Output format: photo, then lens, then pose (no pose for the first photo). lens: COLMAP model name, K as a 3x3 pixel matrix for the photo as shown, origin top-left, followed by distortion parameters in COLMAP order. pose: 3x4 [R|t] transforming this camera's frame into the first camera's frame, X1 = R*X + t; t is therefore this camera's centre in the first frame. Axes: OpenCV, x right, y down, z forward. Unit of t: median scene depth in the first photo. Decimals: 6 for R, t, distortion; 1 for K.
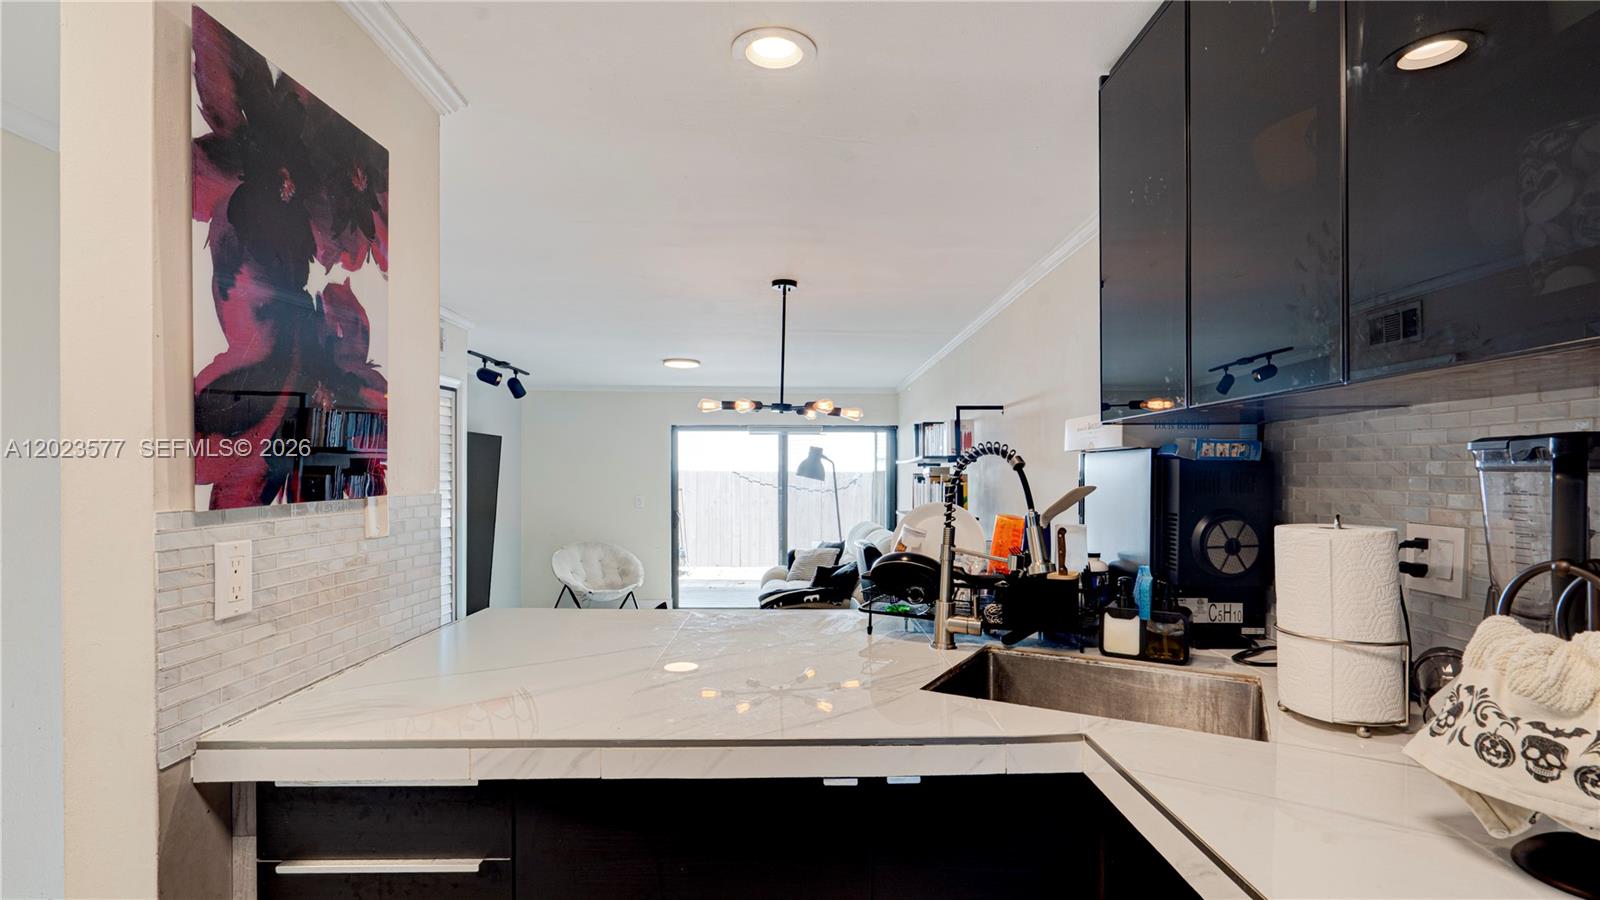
lens RADIAL K [[760.1, 0, 799.3], [0, 760.1, 472.7], [0, 0, 1]] dist [0.000265, 0.000079]
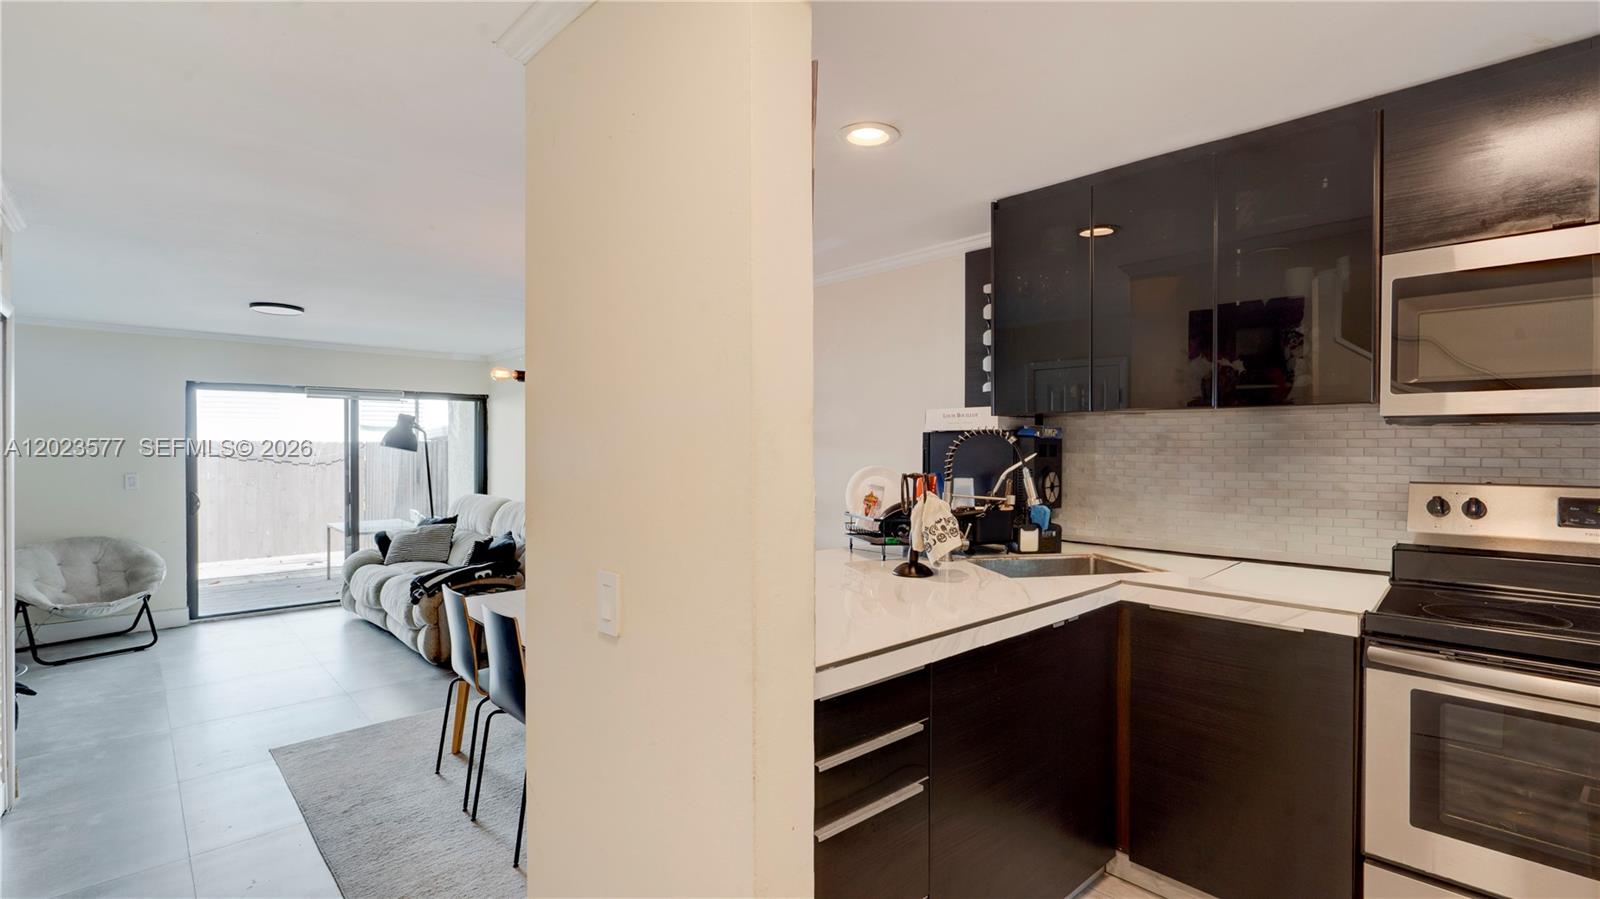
lens RADIAL K [[737.4, 0, 815.9], [0, 737.4, 448.8], [0, 0, 1]] dist [-0.001488, -0.000107]
pose [[0.746671, -0.000328, 0.665194, -0.290033], [-0.003768, 0.999982, 0.004722, 0.000385], [-0.665183, -0.006033, 0.746656, 0.023450]]
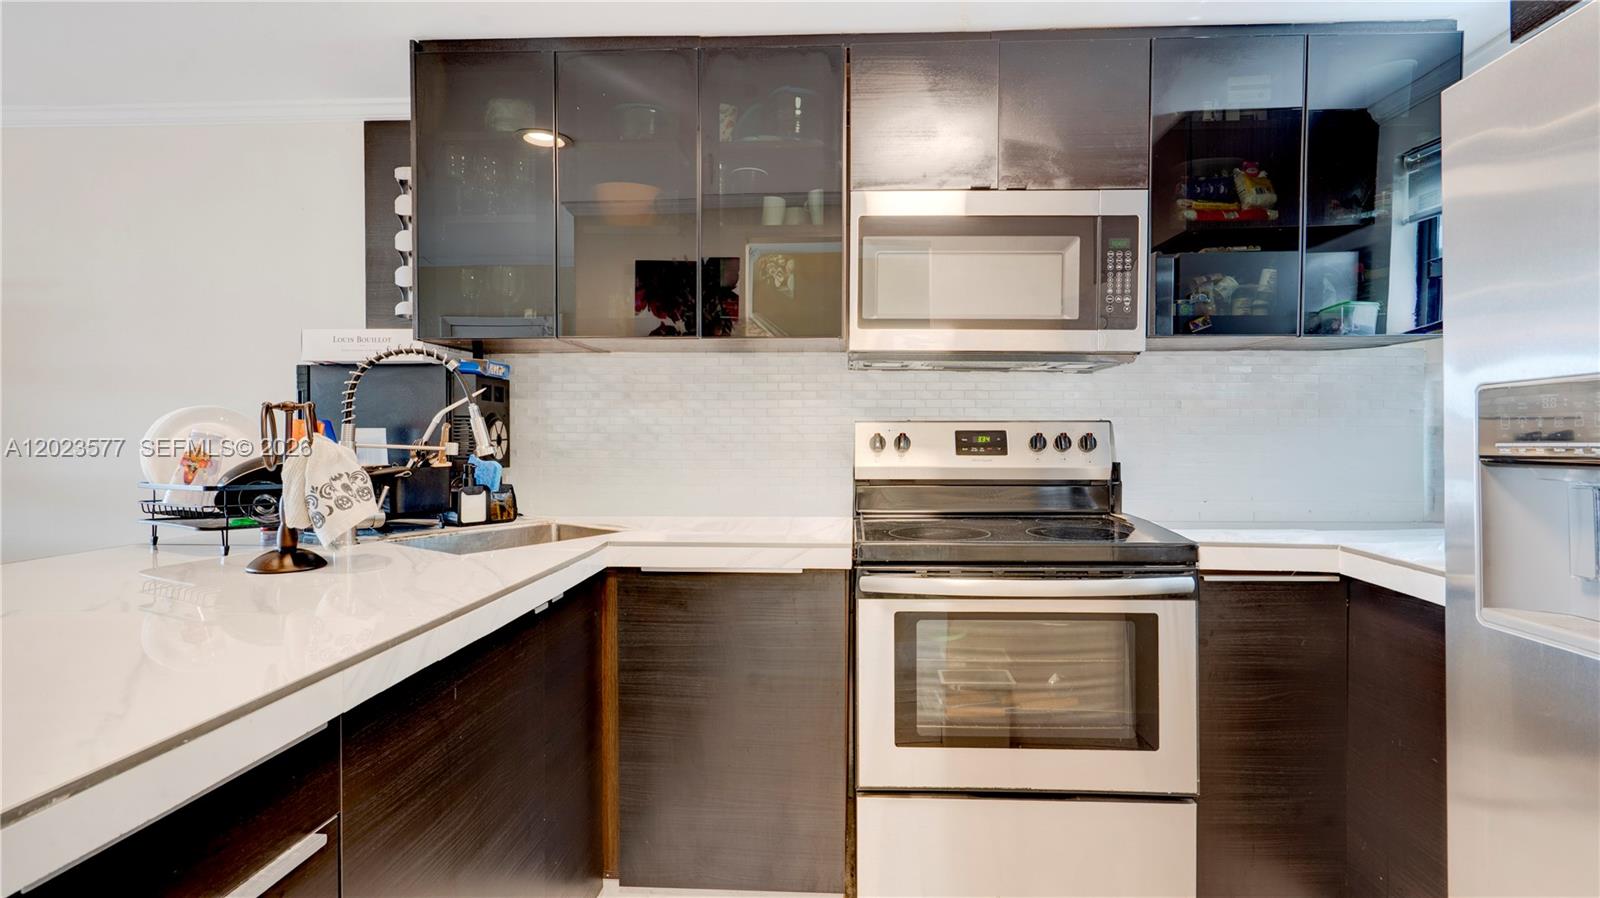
lens RADIAL K [[737.4, 0, 815.9], [0, 737.4, 448.3], [0, 0, 1]] dist [-0.001488, -0.000107]
pose [[0.074670, -0.016985, 0.997064, -0.214893], [-0.001633, 0.999852, 0.017155, 0.025527], [-0.997207, -0.002909, 0.074632, 0.093355]]
